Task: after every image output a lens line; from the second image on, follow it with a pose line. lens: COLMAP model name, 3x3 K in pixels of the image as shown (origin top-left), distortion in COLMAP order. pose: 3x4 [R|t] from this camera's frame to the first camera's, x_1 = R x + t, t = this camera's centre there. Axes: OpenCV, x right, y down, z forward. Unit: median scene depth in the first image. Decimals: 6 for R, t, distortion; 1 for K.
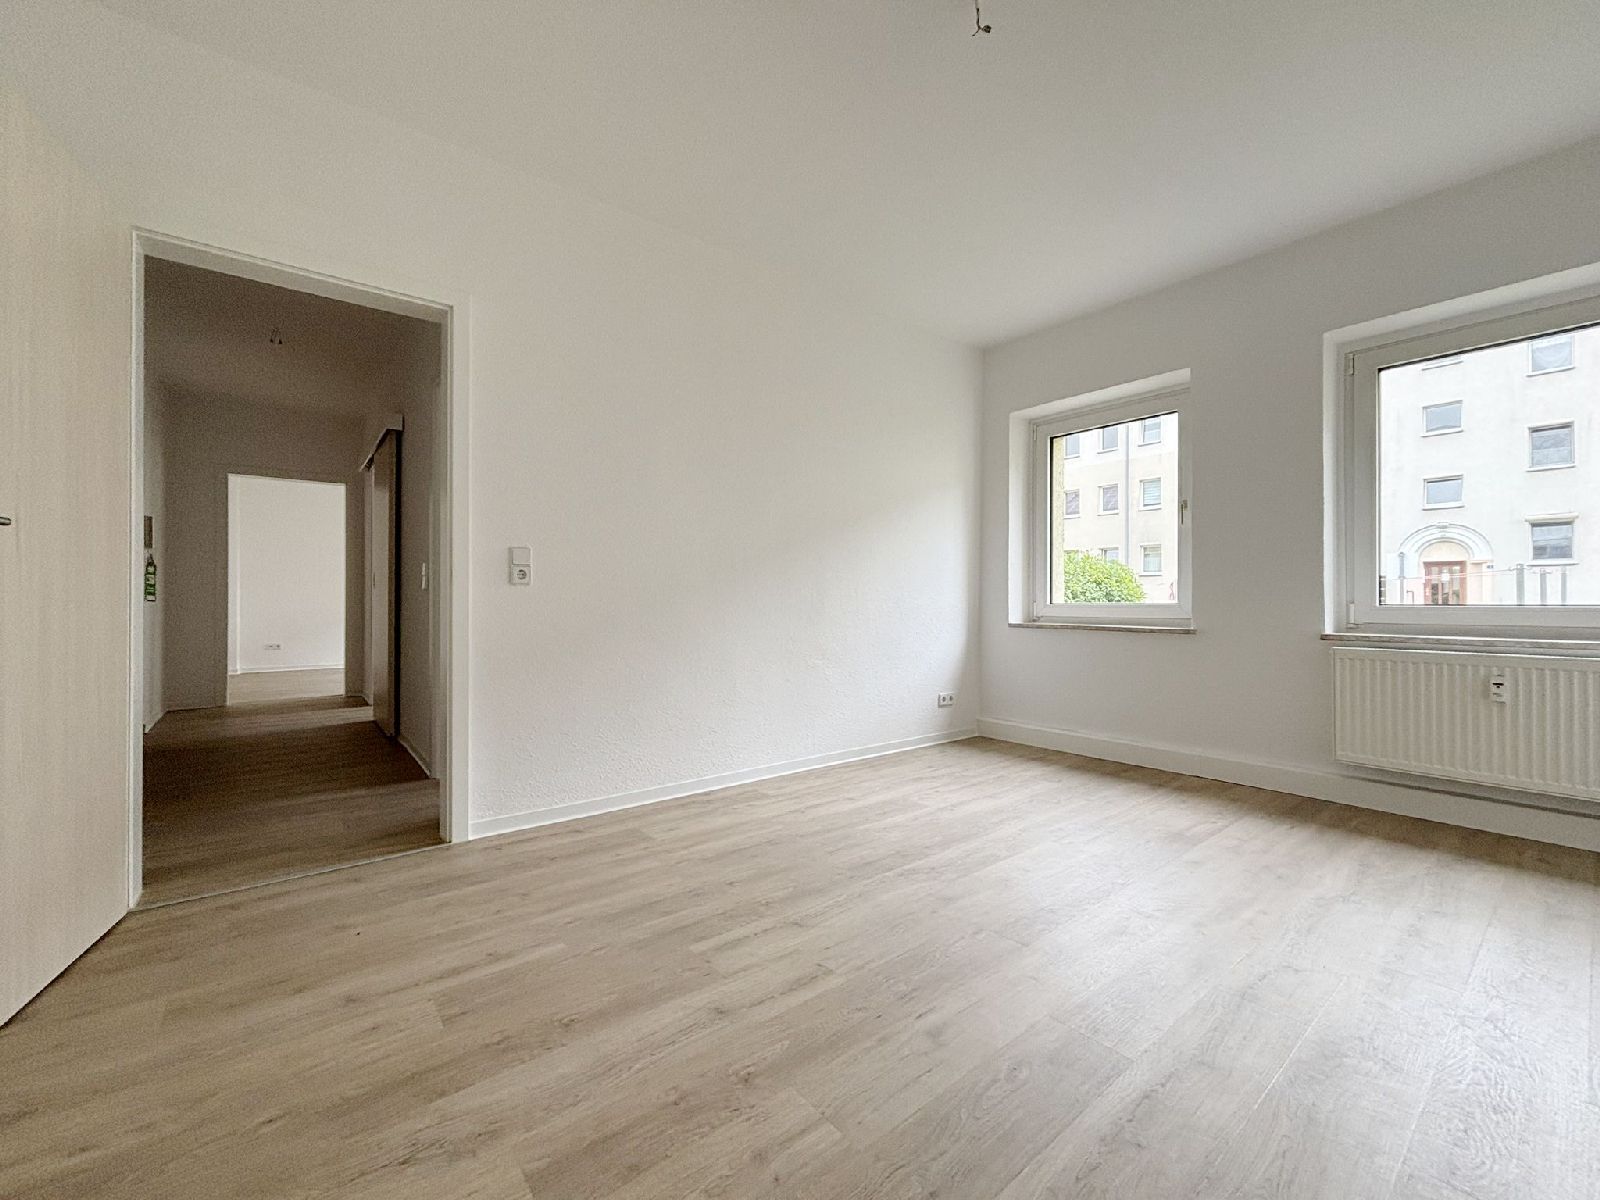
lens RADIAL K [[653.3, 0, 788.3], [0, 653.3, 600.8], [0, 0, 1]] dist [-0.003329, 0.002862]
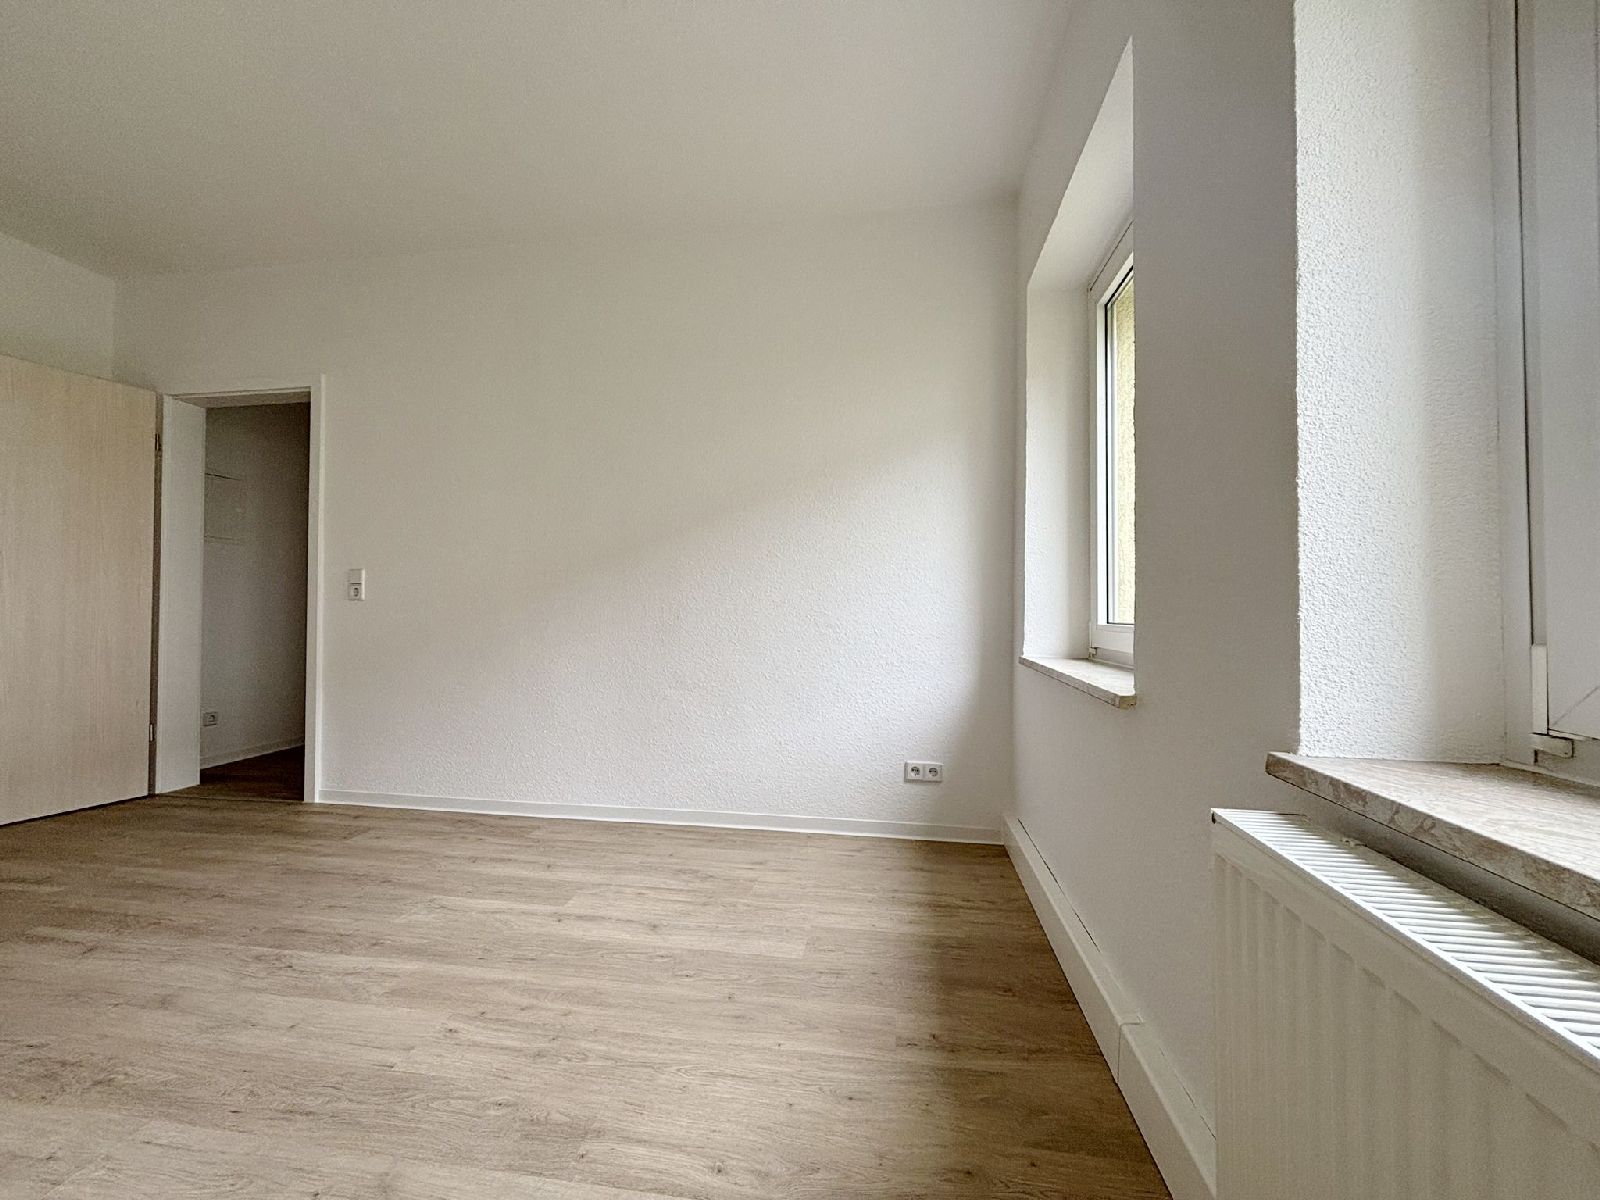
lens RADIAL K [[653.3, 0, 767.6], [0, 653.3, 587.1], [0, 0, 1]] dist [-0.003329, 0.002862]
pose [[0.670887, -0.015506, -0.741398, 1.024086], [0.002192, 0.999818, -0.018928, -0.030277], [0.741557, 0.011073, 0.670799, 0.758907]]
